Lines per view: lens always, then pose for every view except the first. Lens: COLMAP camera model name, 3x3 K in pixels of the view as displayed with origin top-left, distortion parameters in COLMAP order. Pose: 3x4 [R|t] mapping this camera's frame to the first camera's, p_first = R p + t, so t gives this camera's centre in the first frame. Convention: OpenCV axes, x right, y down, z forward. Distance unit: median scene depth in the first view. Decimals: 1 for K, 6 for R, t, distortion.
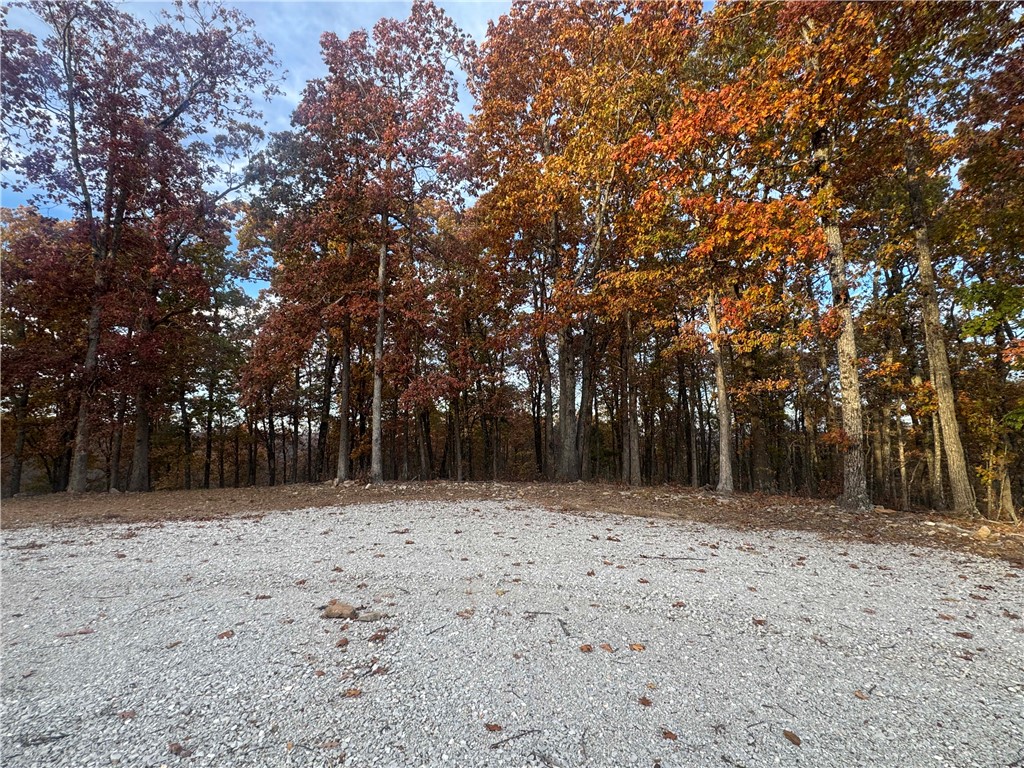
lens RADIAL K [[477.4, 0, 511.1], [0, 477.4, 383.2], [0, 0, 1]] dist [-0.000440, 0.000011]
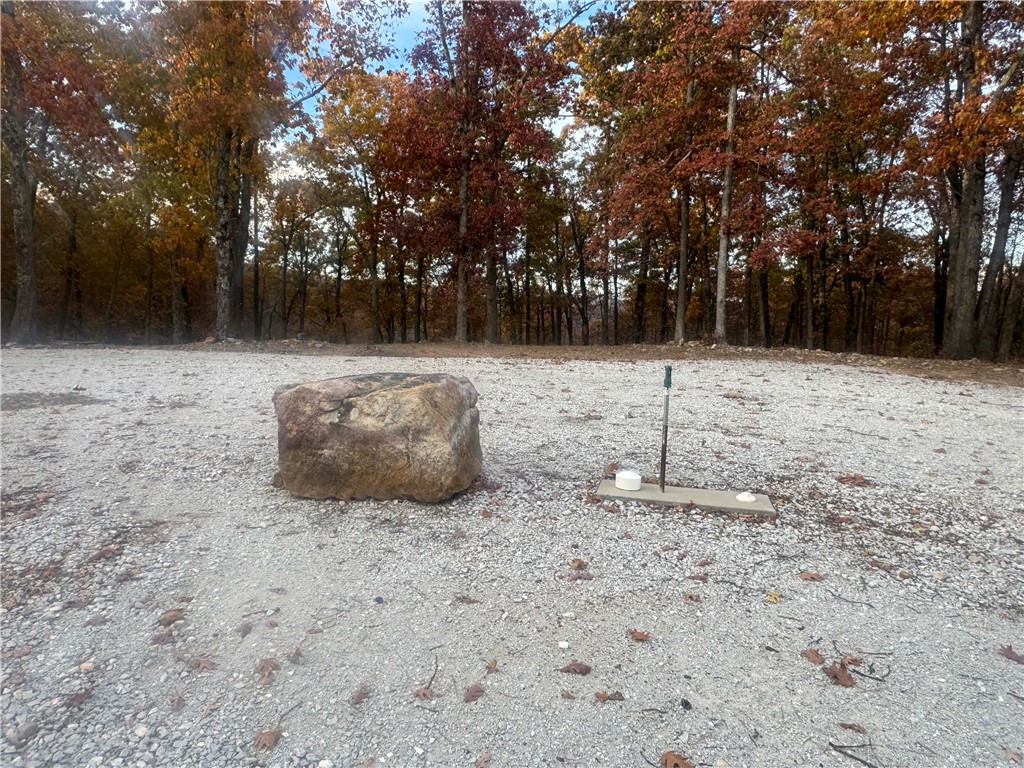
lens RADIAL K [[681.2, 0, 509.0], [0, 681.2, 382.1], [0, 0, 1]] dist [0.003177, 0.001215]
pose [[0.867252, 0.074695, -0.492235, 0.037228], [0.036714, 0.976395, 0.212850, -0.030412], [0.496515, -0.202667, 0.844038, -0.381217]]
